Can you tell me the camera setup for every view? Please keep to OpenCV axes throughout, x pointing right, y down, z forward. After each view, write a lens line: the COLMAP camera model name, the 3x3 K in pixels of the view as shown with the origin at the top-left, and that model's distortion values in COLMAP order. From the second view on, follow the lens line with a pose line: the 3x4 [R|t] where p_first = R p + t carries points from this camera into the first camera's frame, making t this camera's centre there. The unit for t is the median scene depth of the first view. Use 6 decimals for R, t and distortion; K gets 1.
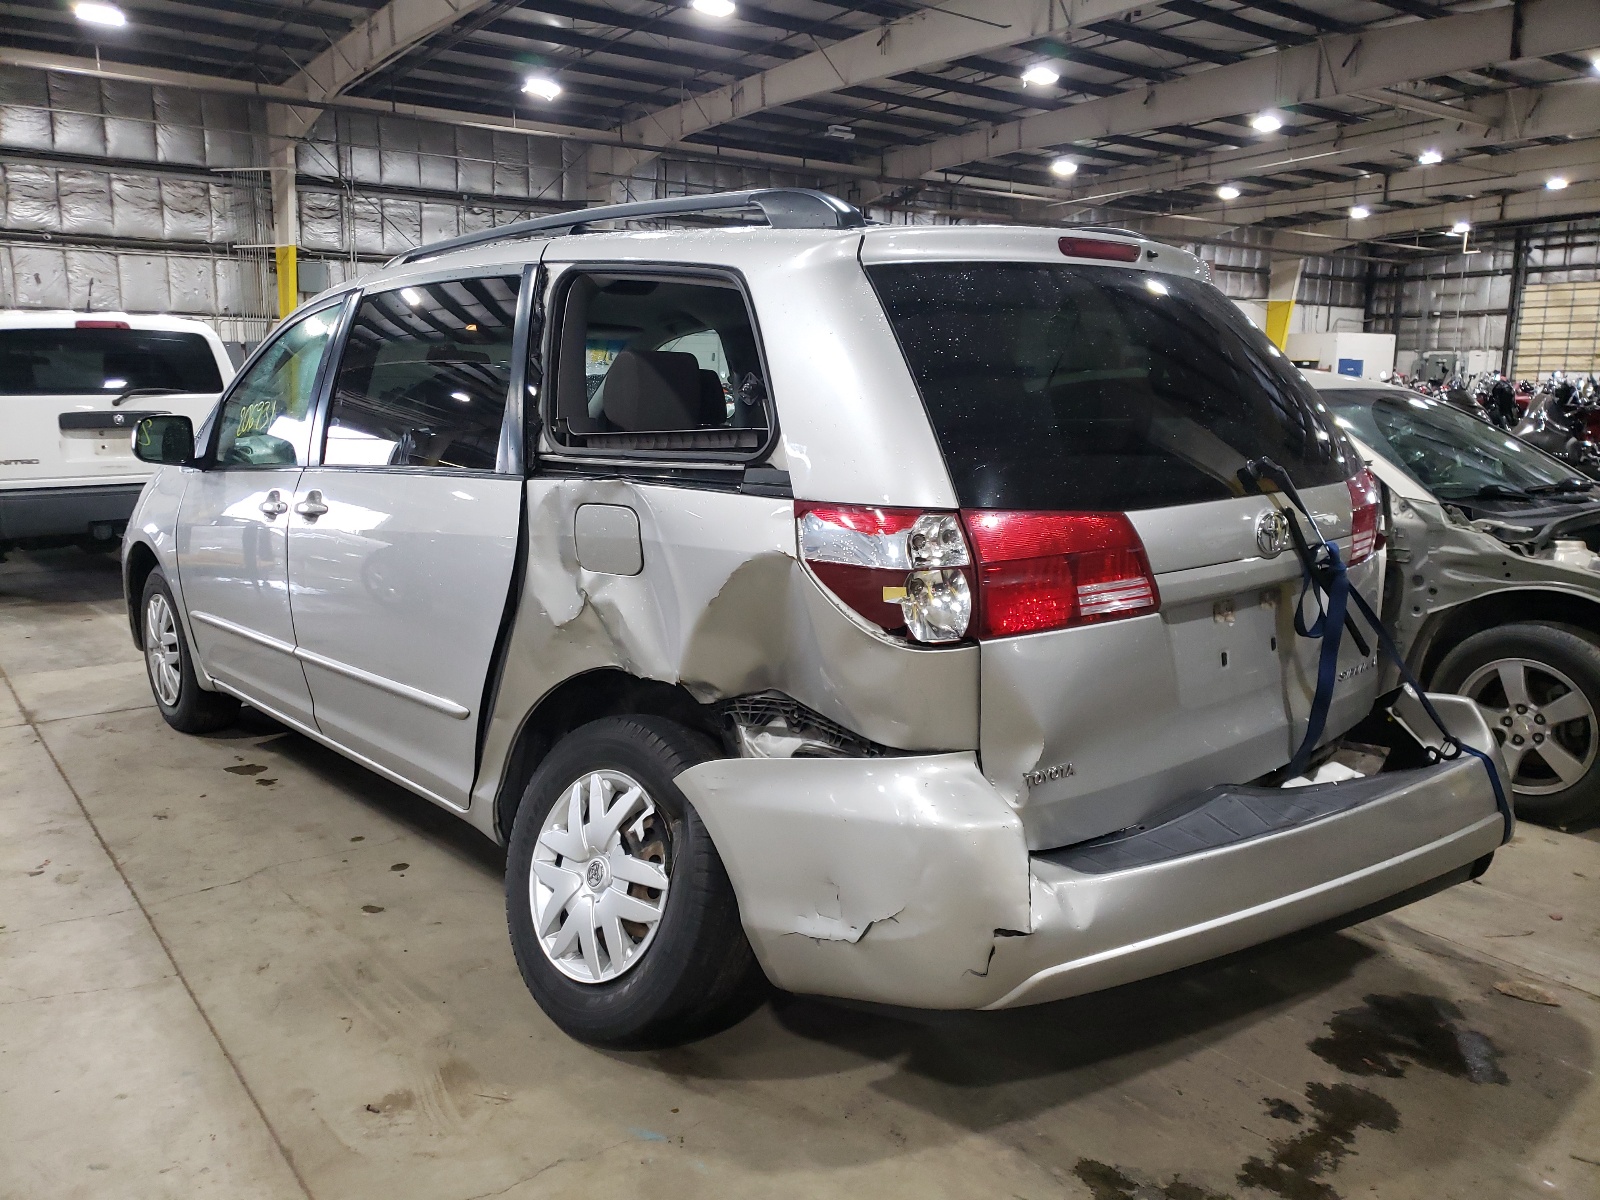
lens RADIAL K [[1221.0, 0, 791.6], [0, 1221.0, 600.0], [0, 0, 1]] dist [0.016951, 0.010168]
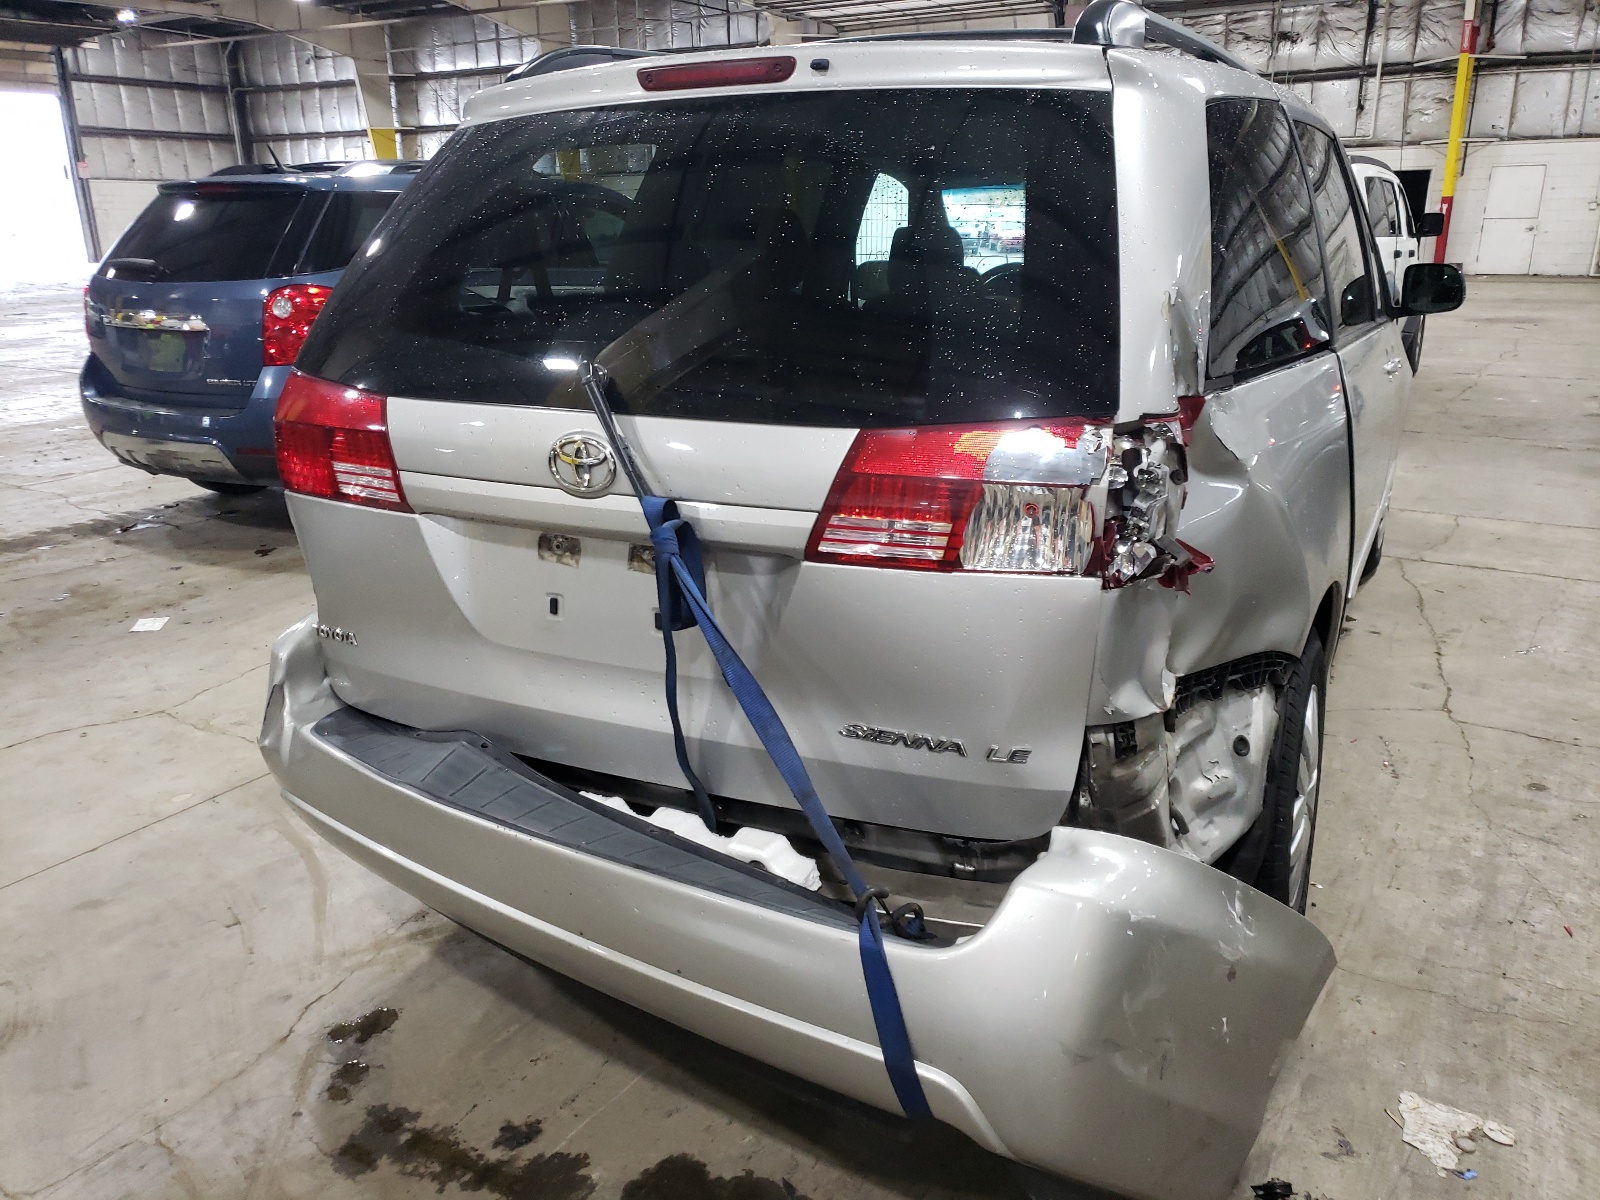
lens RADIAL K [[1221.0, 0, 791.6], [0, 1221.0, 600.0], [0, 0, 1]] dist [0.016951, 0.010168]
pose [[0.363758, 0.269884, -0.891540, 1.001040], [-0.151632, 0.961498, 0.229194, -0.146463], [0.919069, 0.051815, 0.390676, 0.730768]]
